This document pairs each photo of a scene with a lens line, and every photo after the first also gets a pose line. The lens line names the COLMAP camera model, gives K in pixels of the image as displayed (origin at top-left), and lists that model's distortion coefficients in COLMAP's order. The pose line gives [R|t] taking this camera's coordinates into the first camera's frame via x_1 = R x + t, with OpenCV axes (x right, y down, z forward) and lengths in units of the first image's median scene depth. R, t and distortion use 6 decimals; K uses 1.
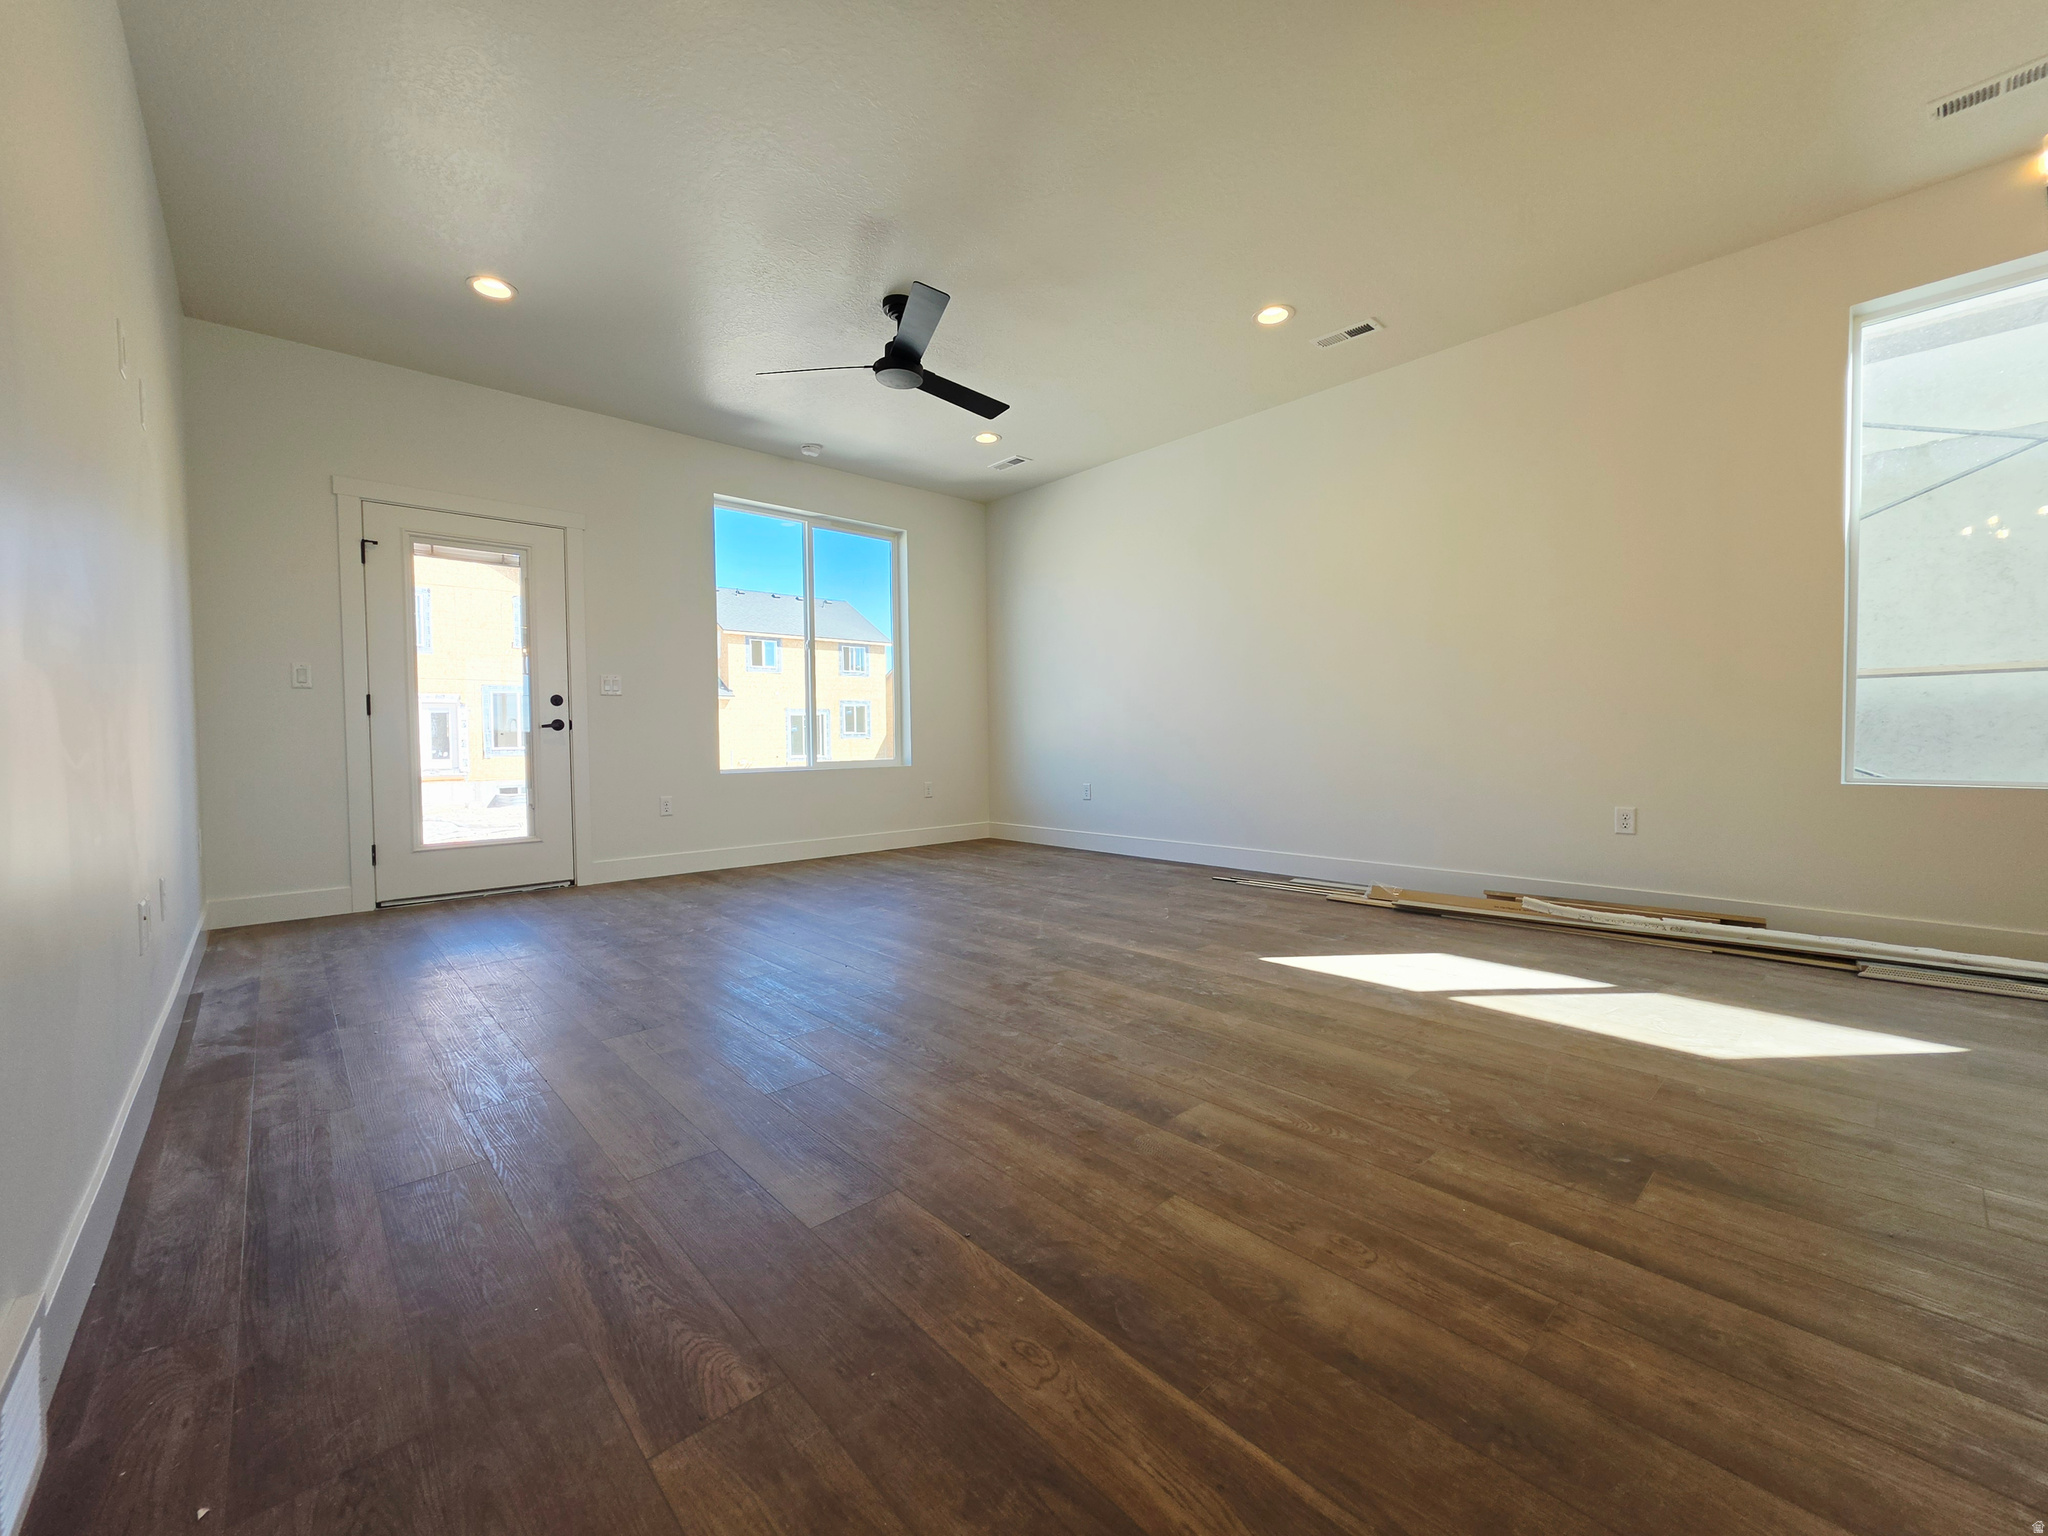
lens RADIAL K [[817.7, 0, 1020.8], [0, 817.7, 759.9], [0, 0, 1]] dist [-0.001582, 0.000453]
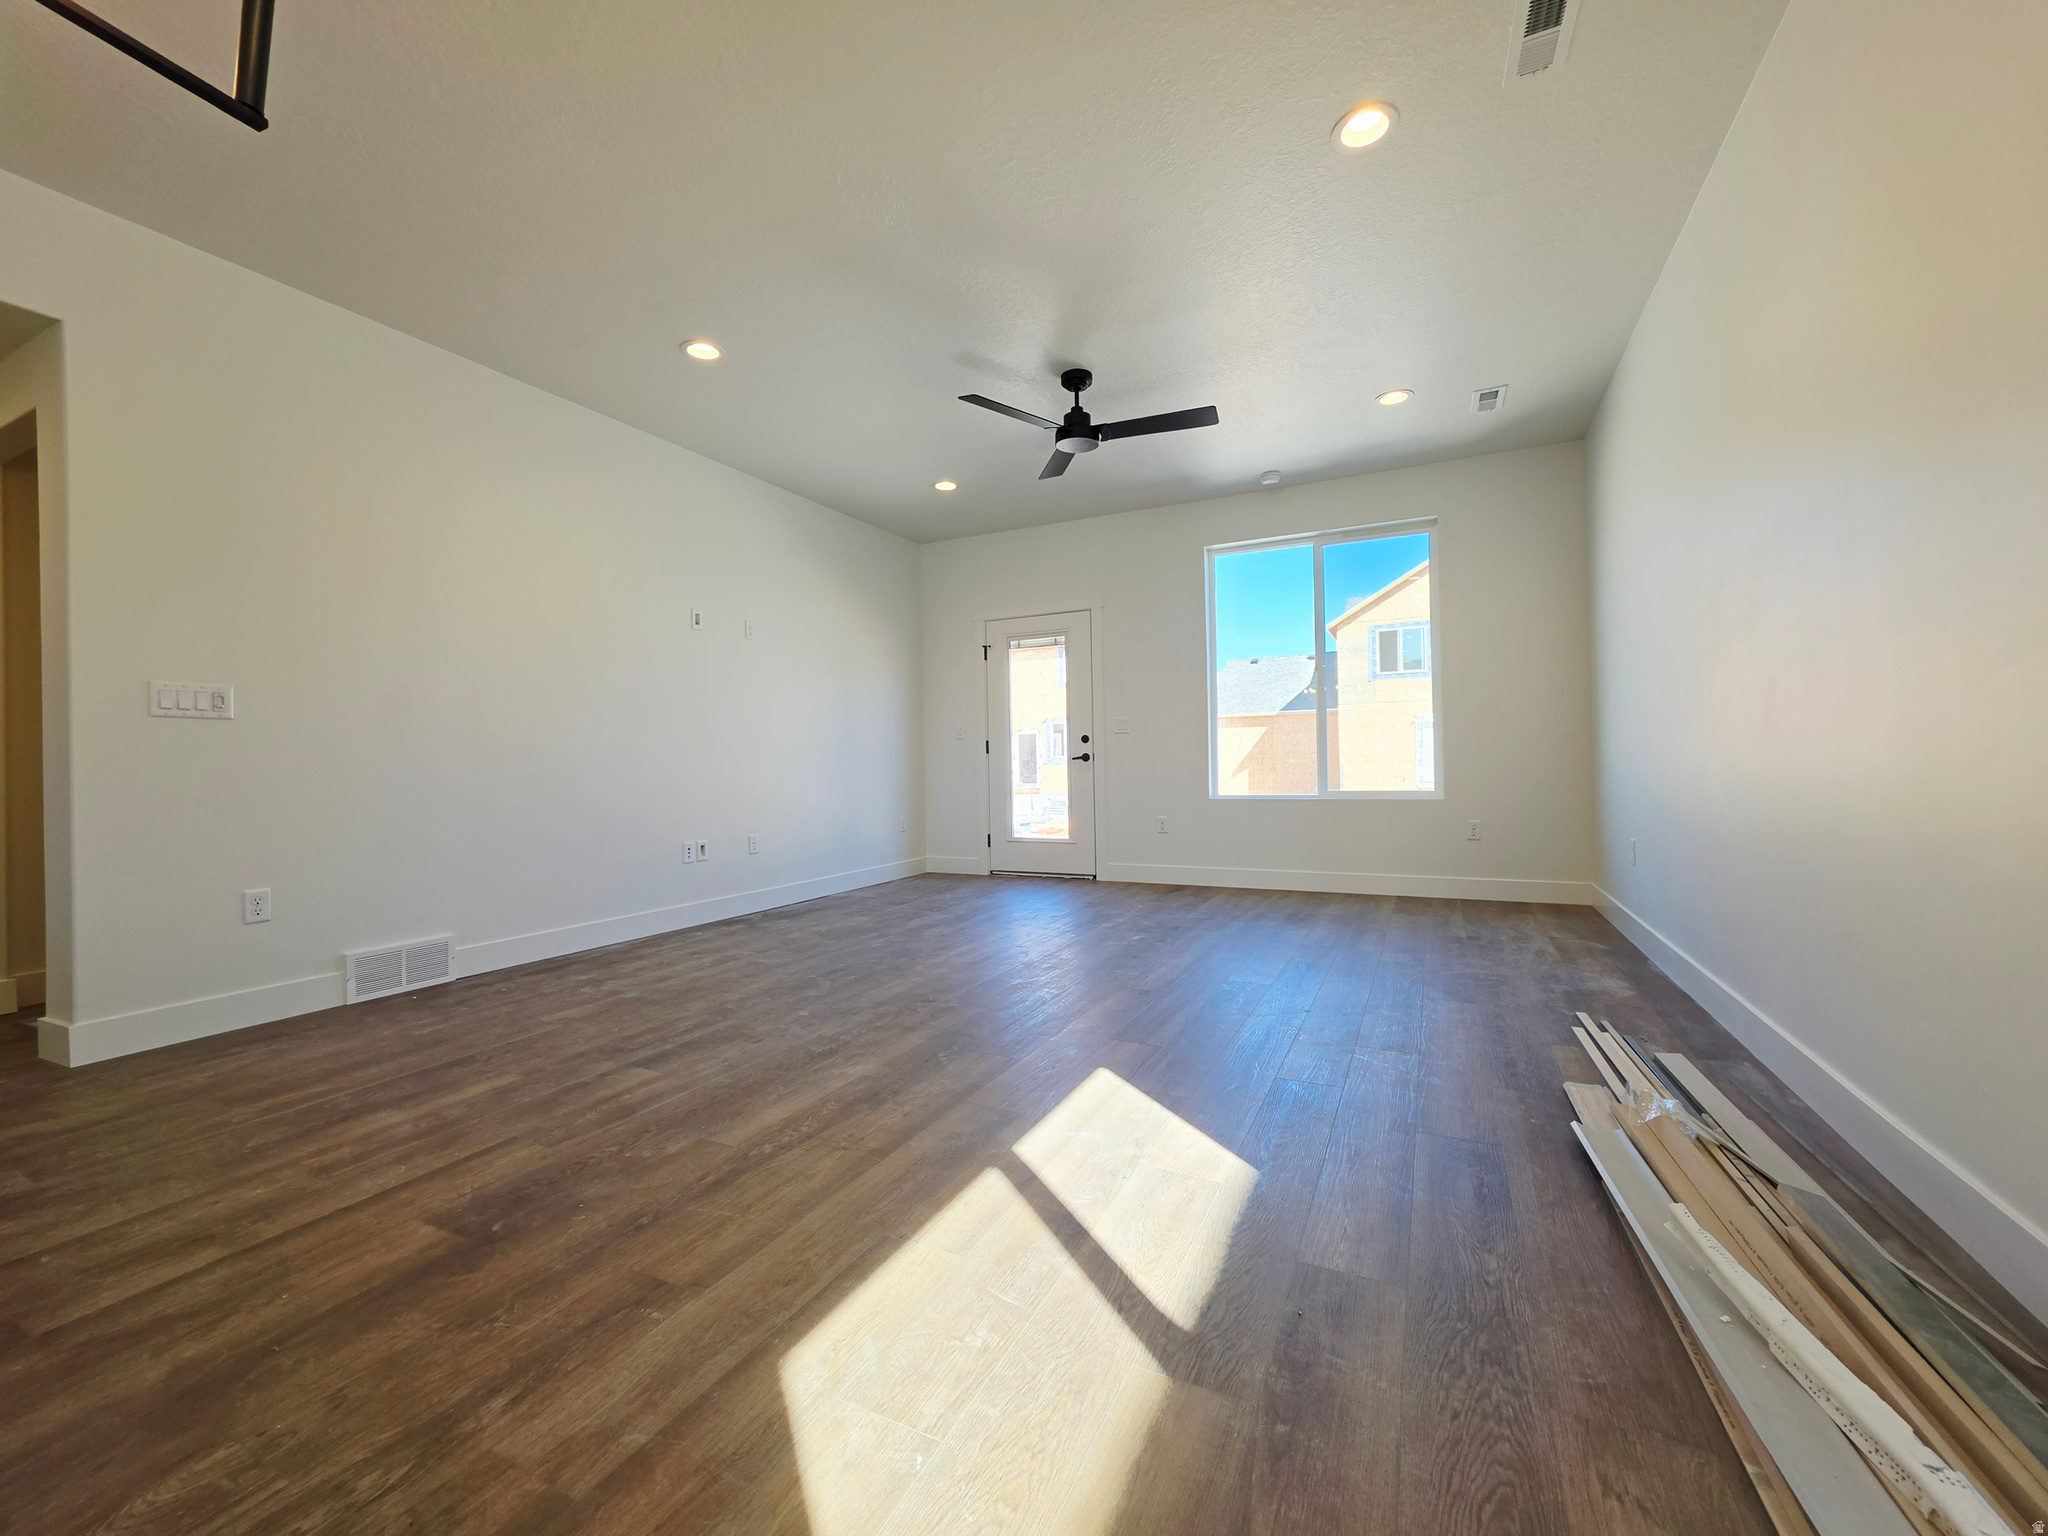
lens RADIAL K [[817.7, 0, 1020.8], [0, 817.7, 759.9], [0, 0, 1]] dist [-0.001582, 0.000453]
pose [[0.366111, 0.000733, -0.930571, 1.480237], [-0.013535, 0.999898, -0.004538, -0.071670], [0.930473, 0.014257, 0.366084, 0.945965]]
